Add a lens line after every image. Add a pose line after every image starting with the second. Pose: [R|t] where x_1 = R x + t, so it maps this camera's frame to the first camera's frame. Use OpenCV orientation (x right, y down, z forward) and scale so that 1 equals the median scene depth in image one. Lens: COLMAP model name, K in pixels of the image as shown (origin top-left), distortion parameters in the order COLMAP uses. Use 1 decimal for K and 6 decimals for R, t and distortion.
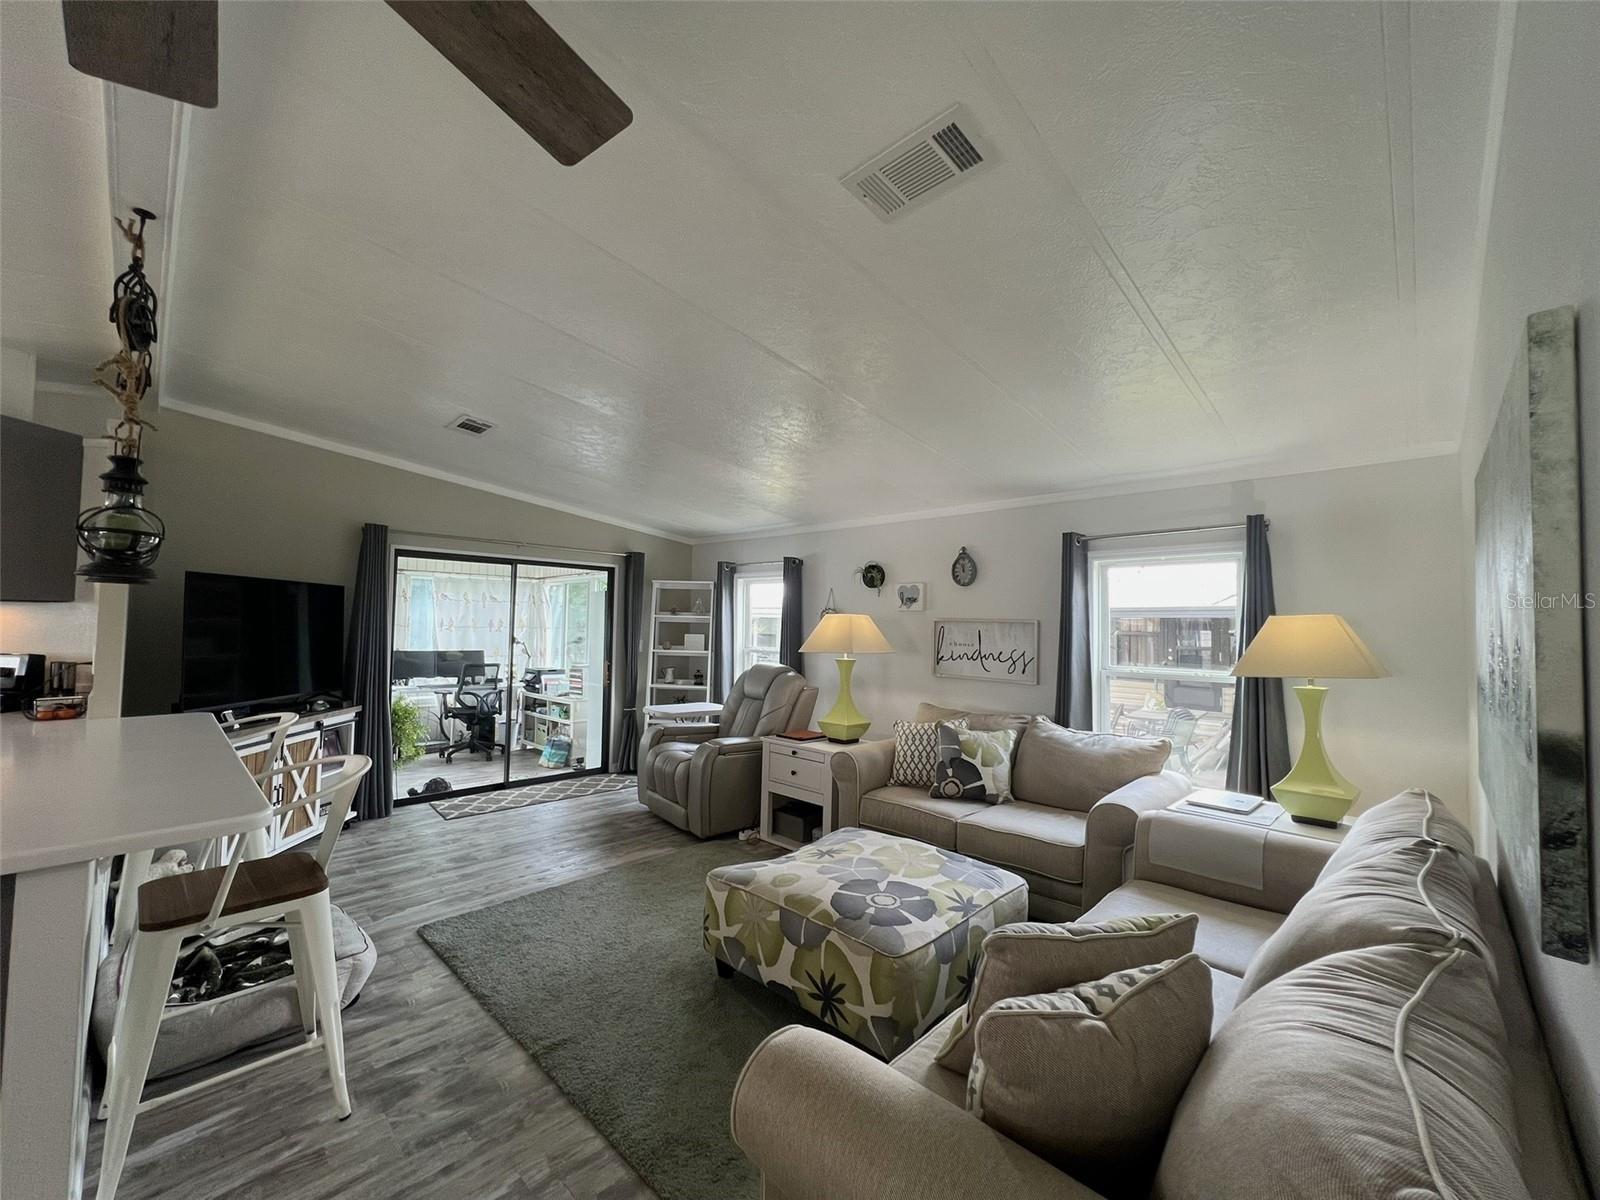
lens RADIAL K [[638.8, 0, 800.0], [0, 638.8, 600.0], [0, 0, 1]] dist [-0.000257, -0.000052]
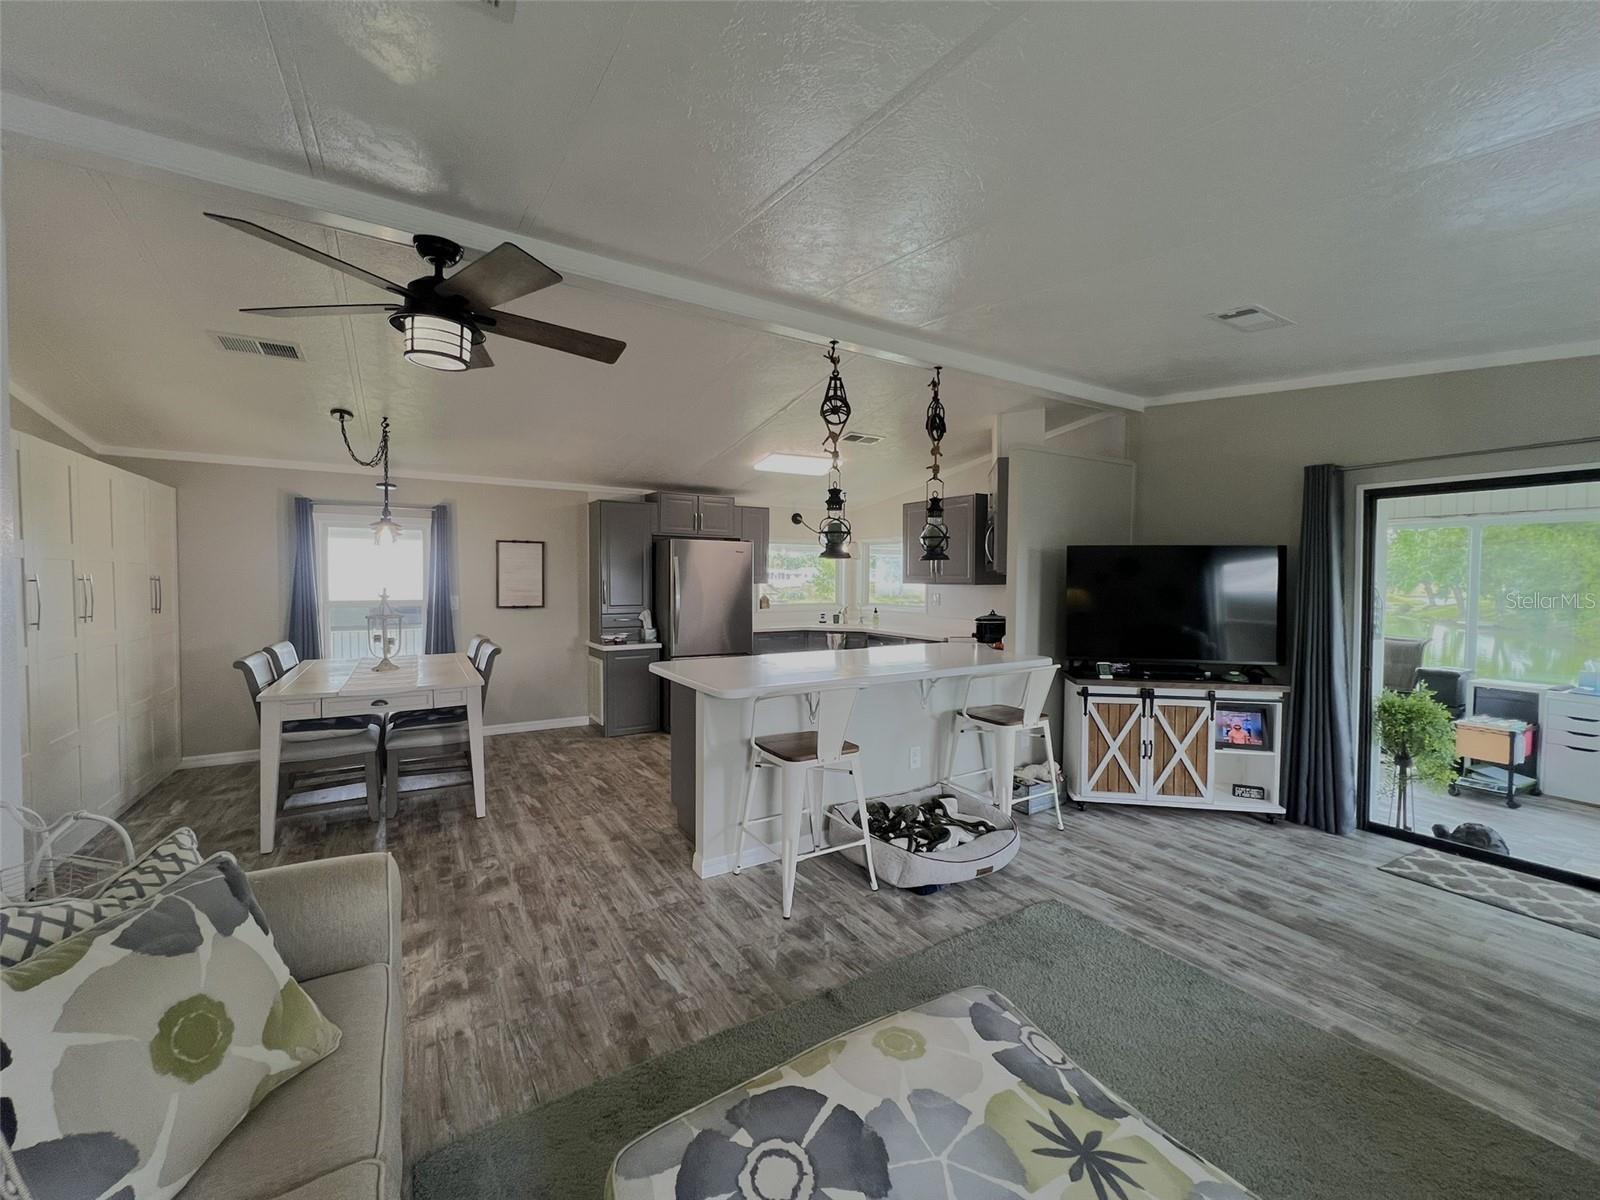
lens RADIAL K [[645.6, 0, 800.0], [0, 645.6, 600.0], [0, 0, 1]] dist [-0.001484, -0.000055]
pose [[-0.247448, 0.014496, -0.968793, 0.328122], [0.025812, 0.999632, 0.008364, 0.031102], [0.968557, -0.022937, -0.247731, 0.656330]]
